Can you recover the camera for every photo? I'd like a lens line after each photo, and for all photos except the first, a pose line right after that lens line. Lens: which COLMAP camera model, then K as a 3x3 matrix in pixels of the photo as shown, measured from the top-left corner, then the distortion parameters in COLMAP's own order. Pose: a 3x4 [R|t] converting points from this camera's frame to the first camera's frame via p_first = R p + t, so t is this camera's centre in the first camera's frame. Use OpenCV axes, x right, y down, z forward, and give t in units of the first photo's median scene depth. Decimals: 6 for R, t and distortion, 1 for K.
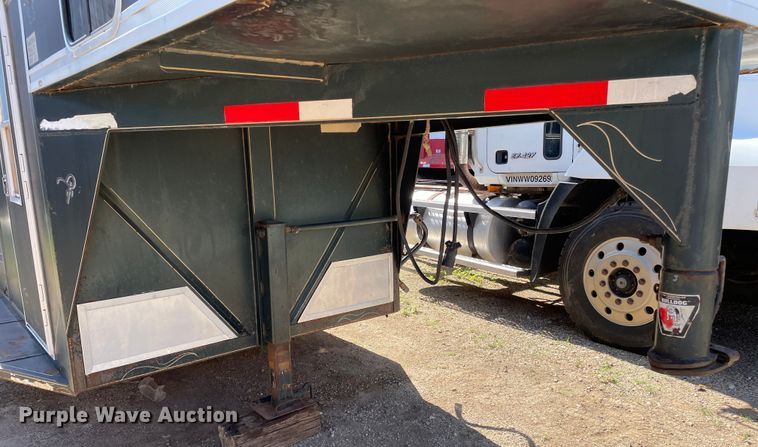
lens RADIAL K [[567.9, 0, 383.8], [0, 567.9, 271.0], [0, 0, 1]] dist [0.081003, -0.037768]
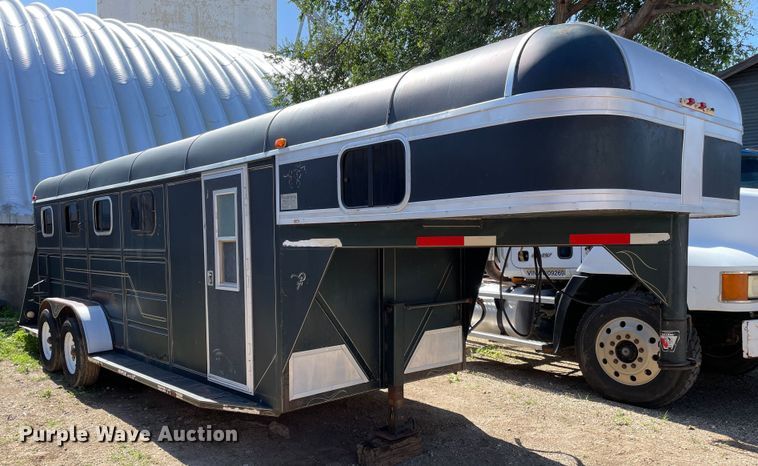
lens RADIAL K [[607.7, 0, 374.2], [0, 607.7, 275.7], [0, 0, 1]] dist [0.073825, -0.001532]
pose [[0.999410, 0.003283, 0.034197, -0.265282], [0.001840, 0.988880, -0.148702, 0.071057], [-0.034305, 0.148677, 0.988291, -0.502397]]
